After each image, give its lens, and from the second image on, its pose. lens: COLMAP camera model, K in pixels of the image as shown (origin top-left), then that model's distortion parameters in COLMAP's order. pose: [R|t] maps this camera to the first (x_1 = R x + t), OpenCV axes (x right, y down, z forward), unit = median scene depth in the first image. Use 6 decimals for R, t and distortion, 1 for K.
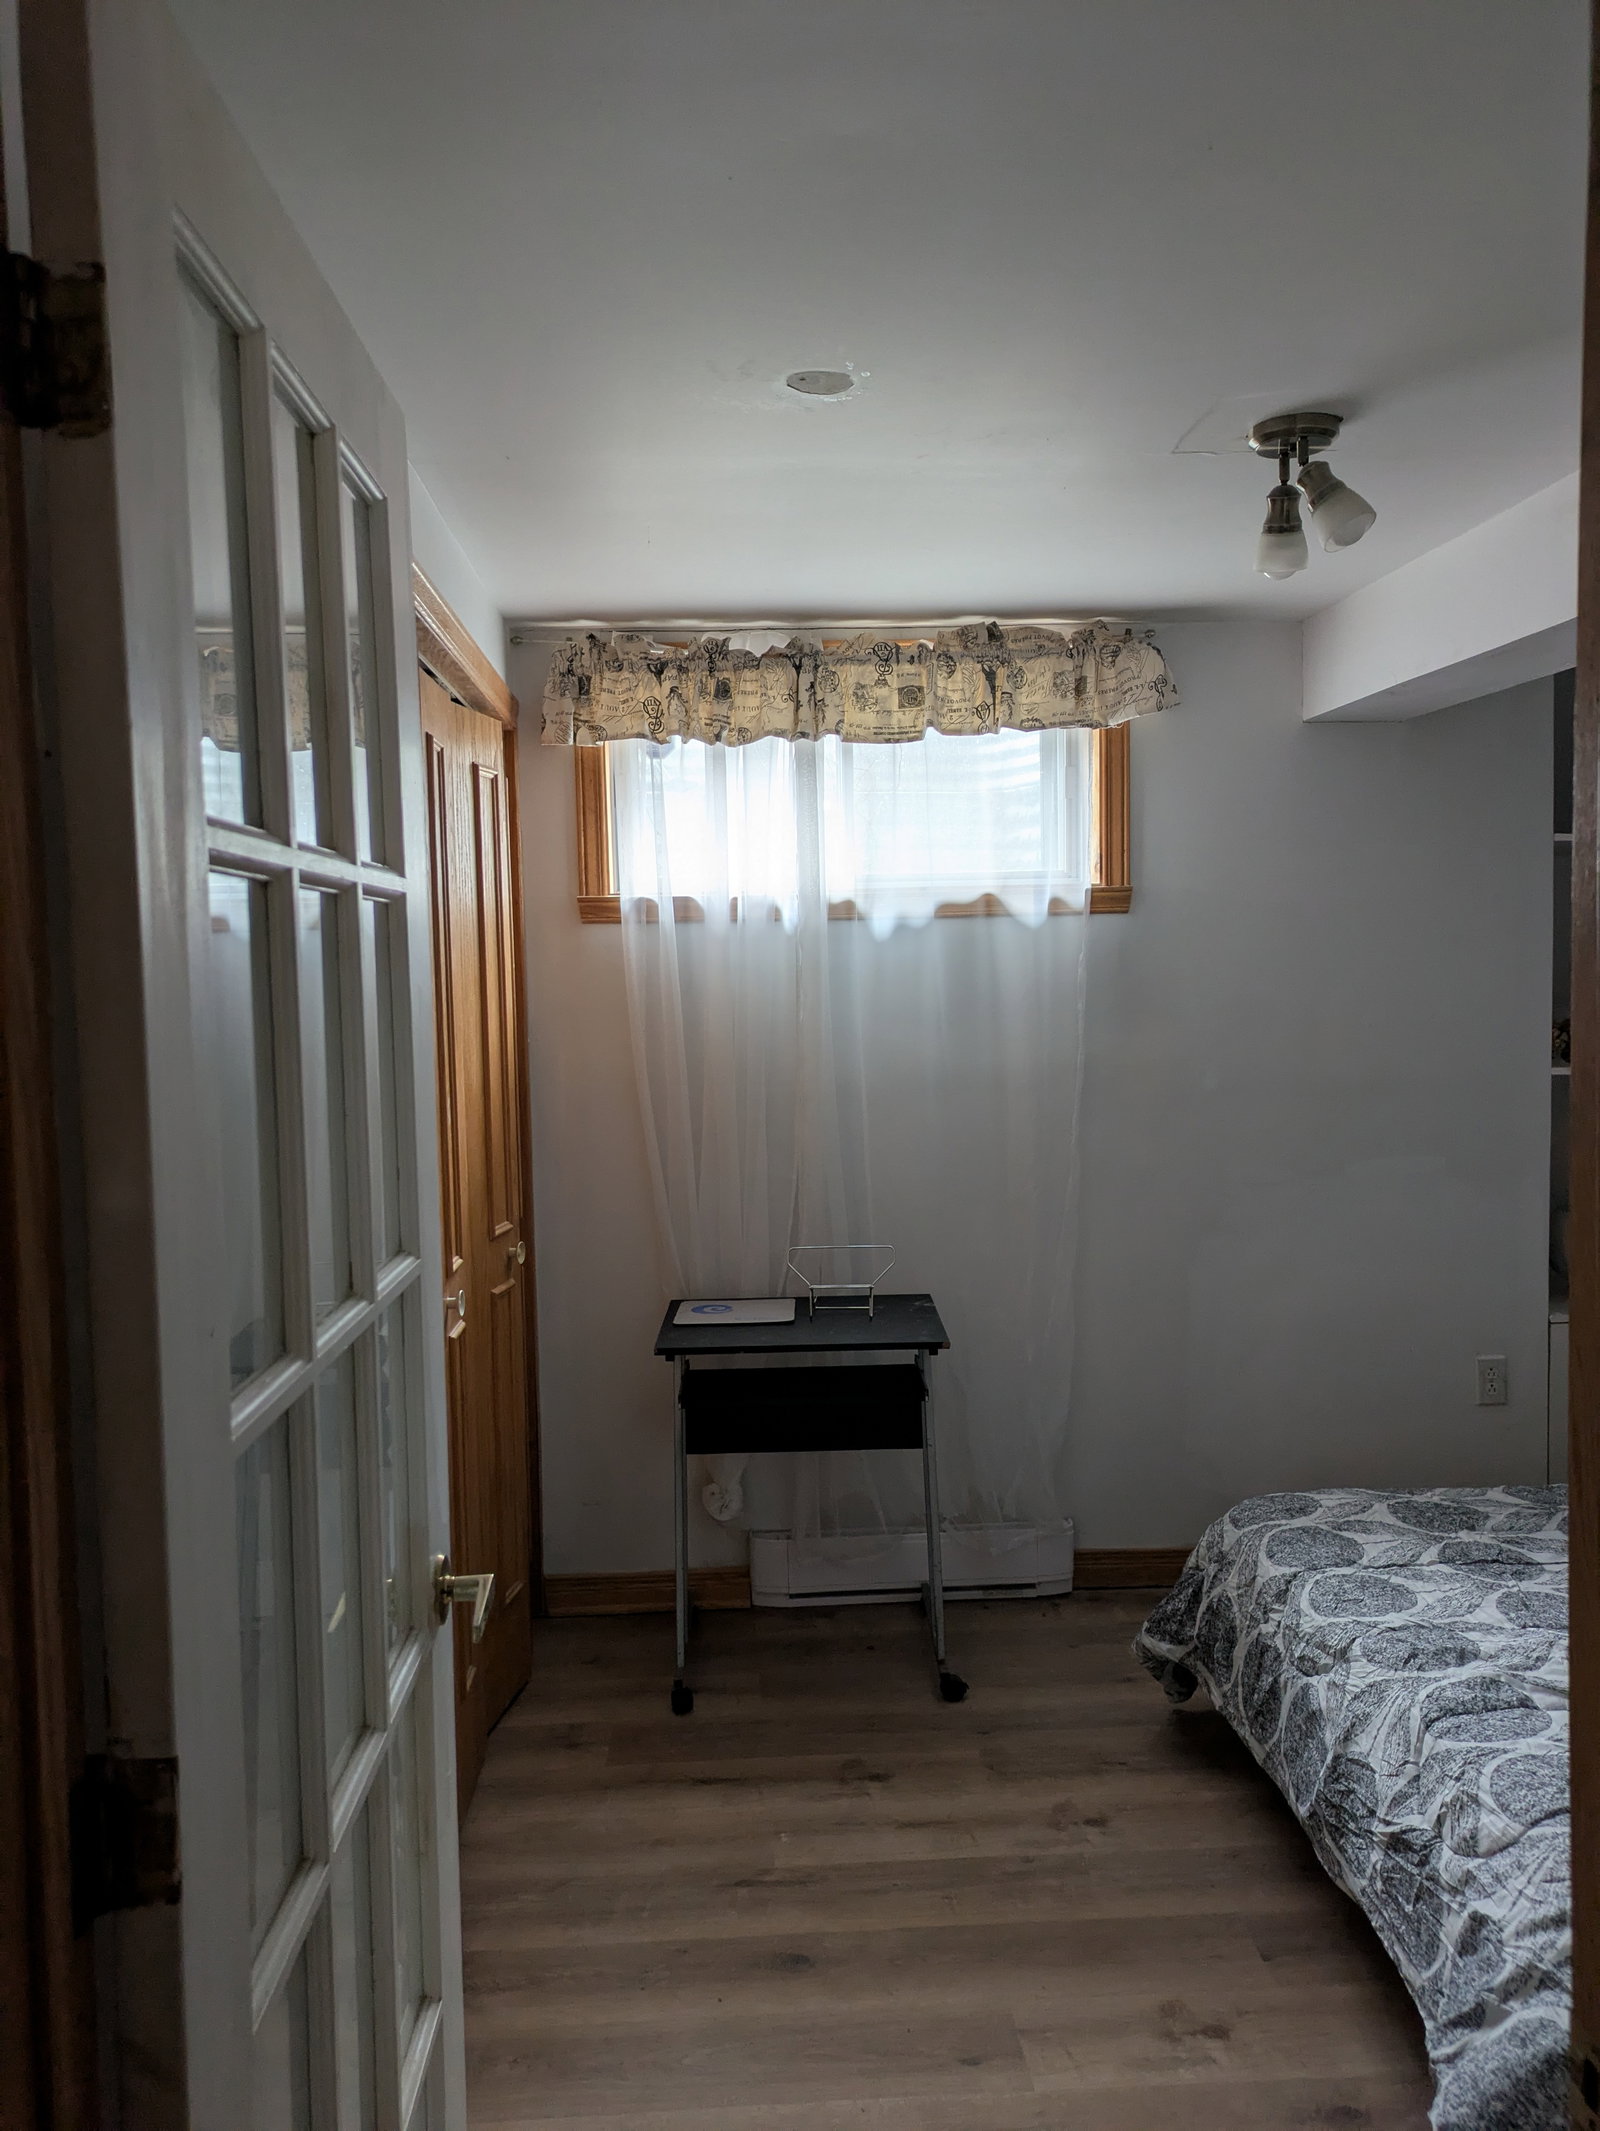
lens RADIAL K [[1575.2, 0, 800.0], [0, 1575.2, 1065.5], [0, 0, 1]] dist [0.039447, -0.009980]
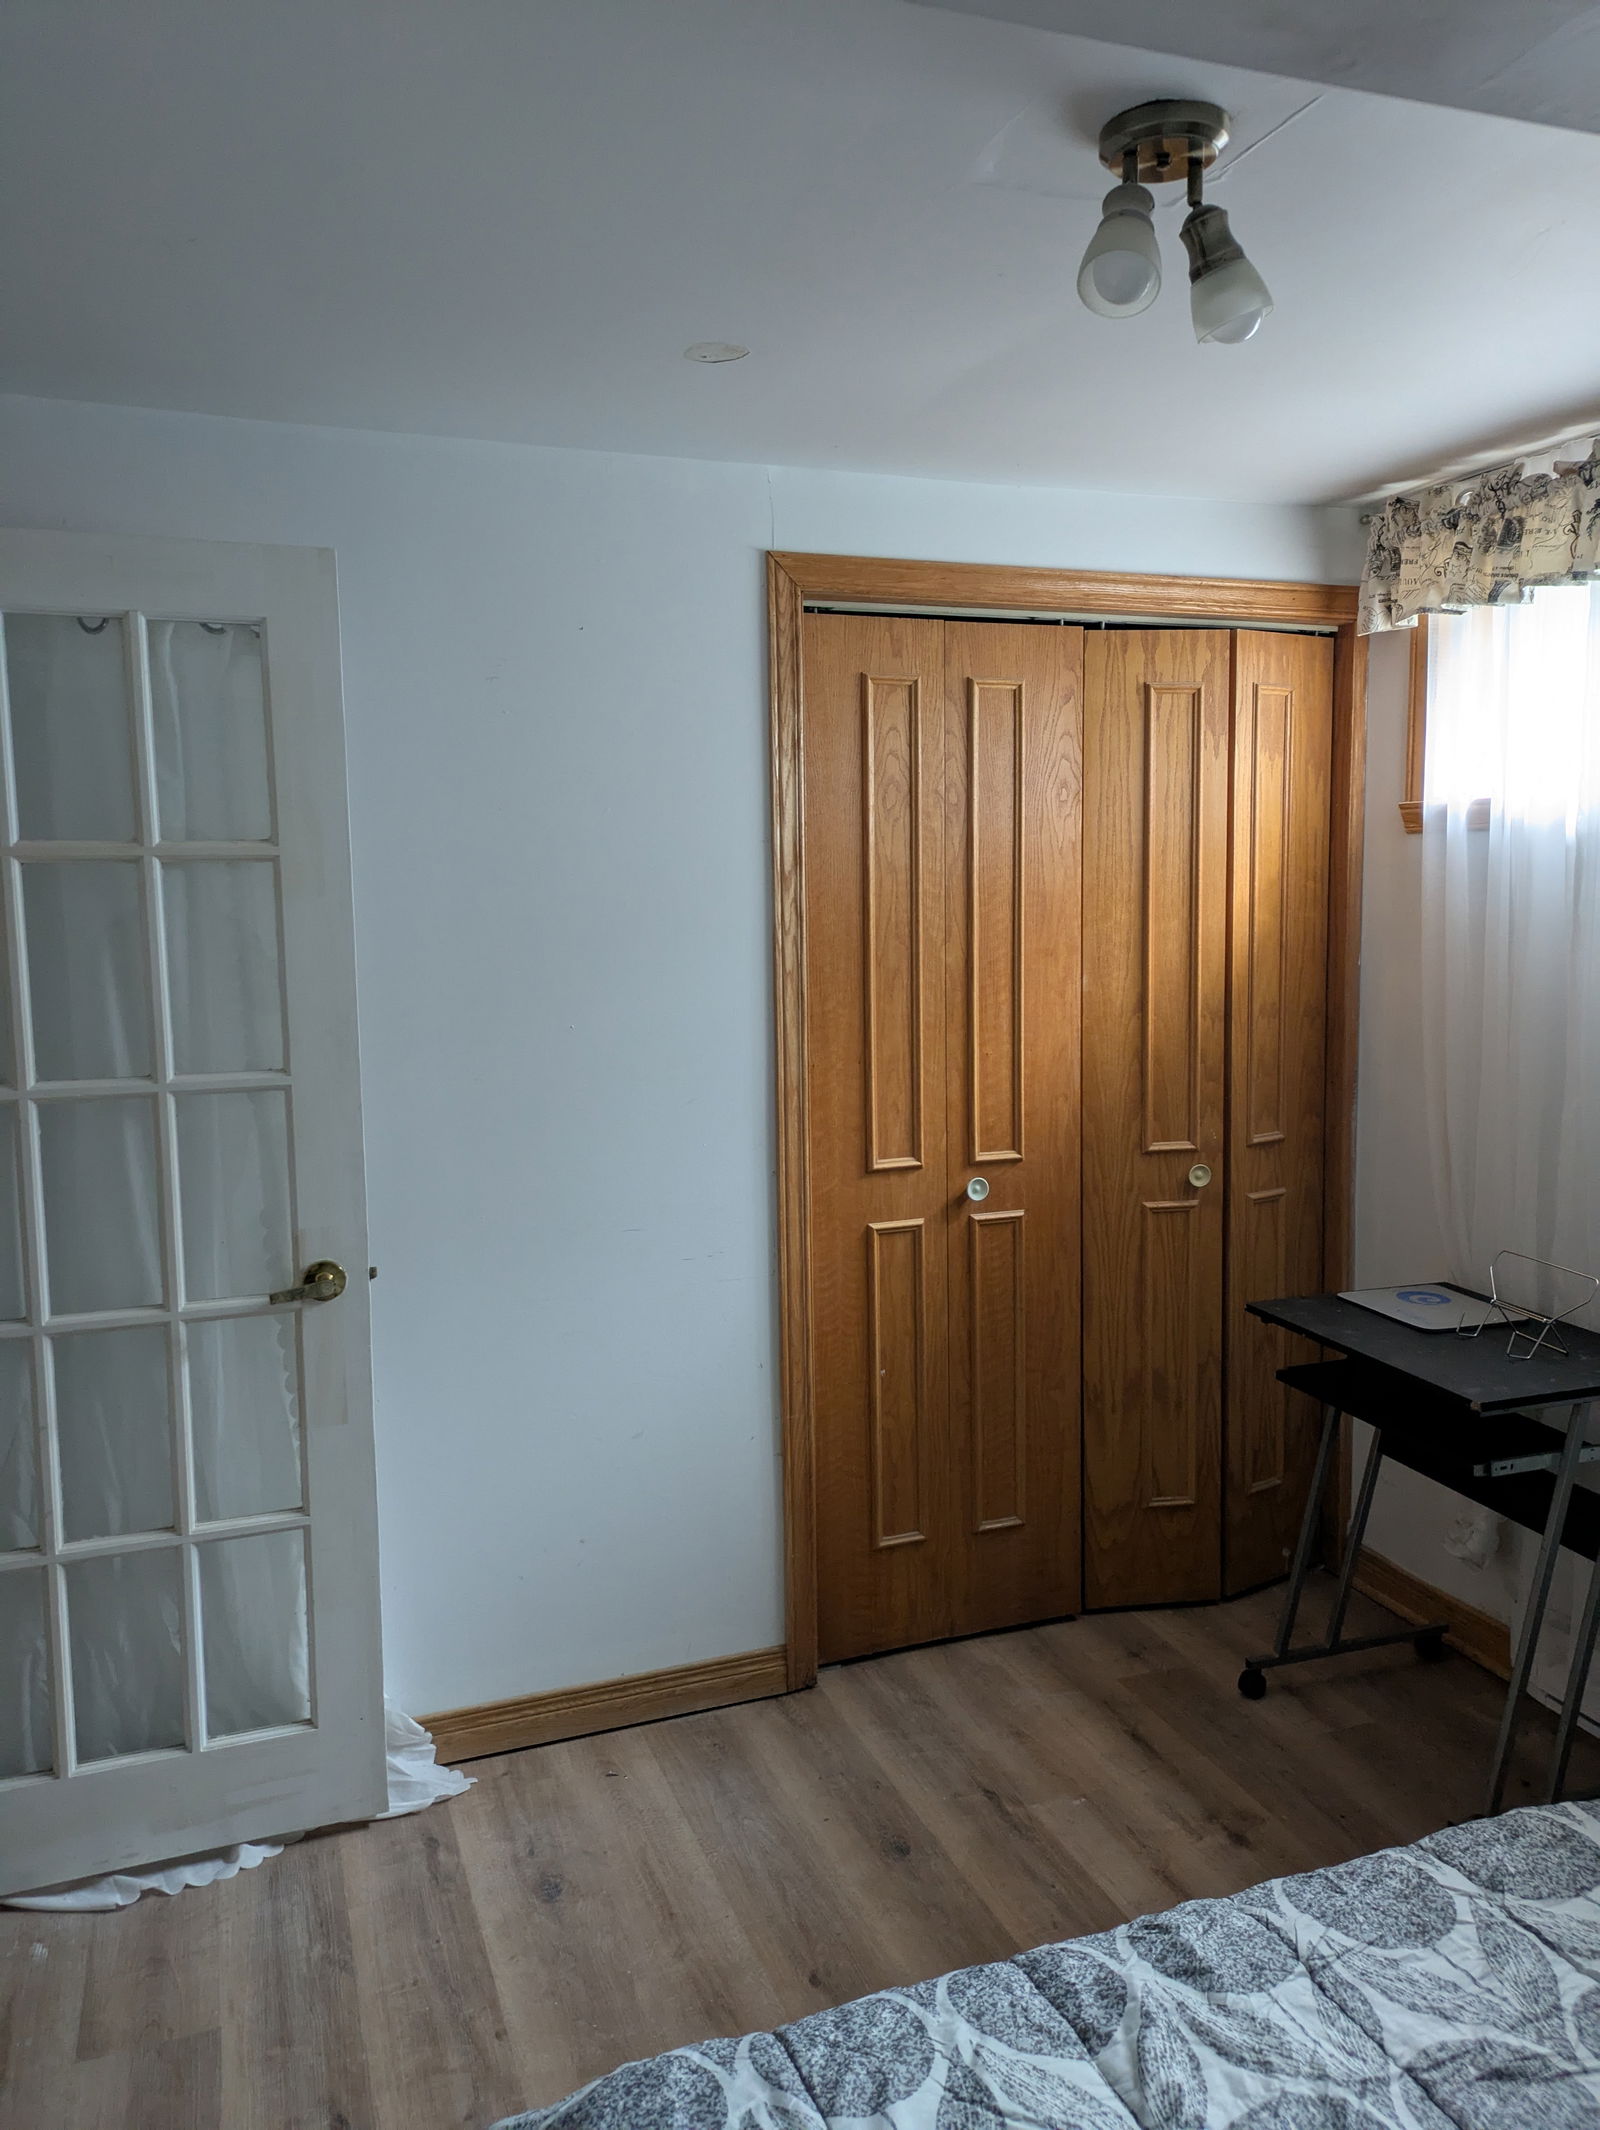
lens RADIAL K [[1574.5, 0, 800.0], [0, 1574.5, 1065.0], [0, 0, 1]] dist [0.039447, -0.009980]
pose [[0.302034, 0.127012, -0.944798, 0.773682], [-0.060222, 0.991647, 0.114059, -0.054237], [0.951393, 0.022448, 0.307160, 0.522263]]
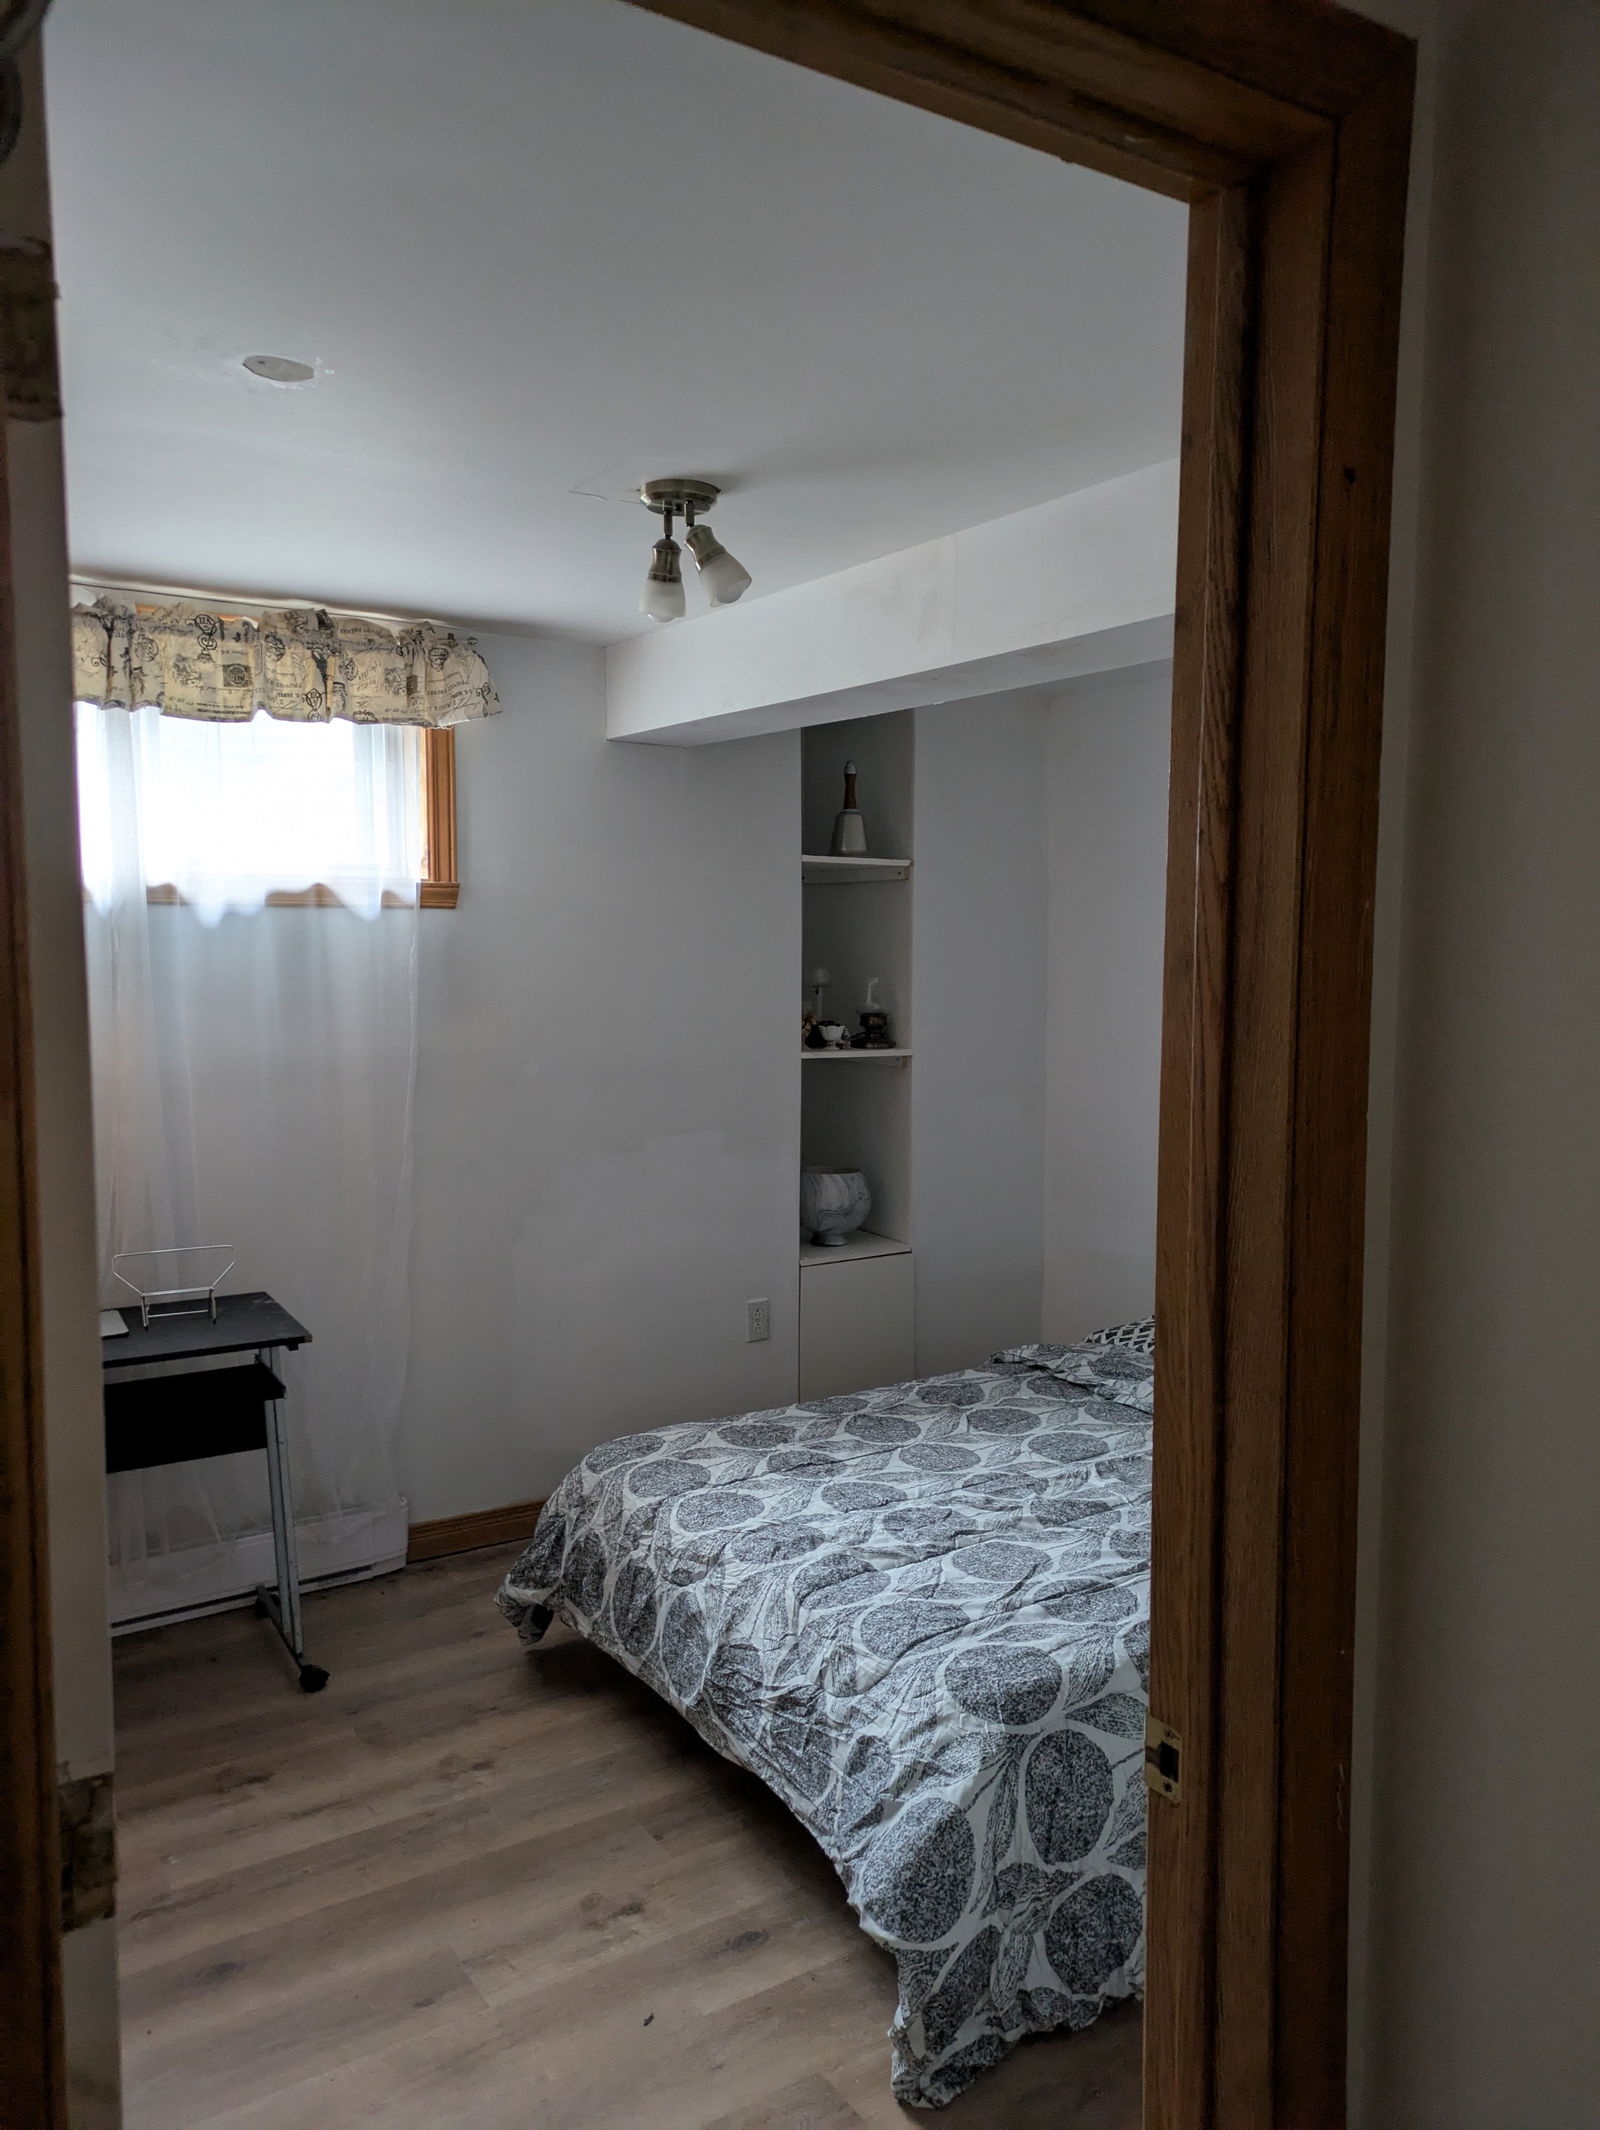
lens RADIAL K [[1567.4, 0, 795.7], [0, 1567.4, 1088.6], [0, 0, 1]] dist [0.095246, -0.112467]
pose [[0.867794, -0.023011, 0.496391, -0.149780], [0.011203, 0.999579, 0.026752, -0.004027], [-0.496798, -0.017655, 0.867687, -0.021660]]
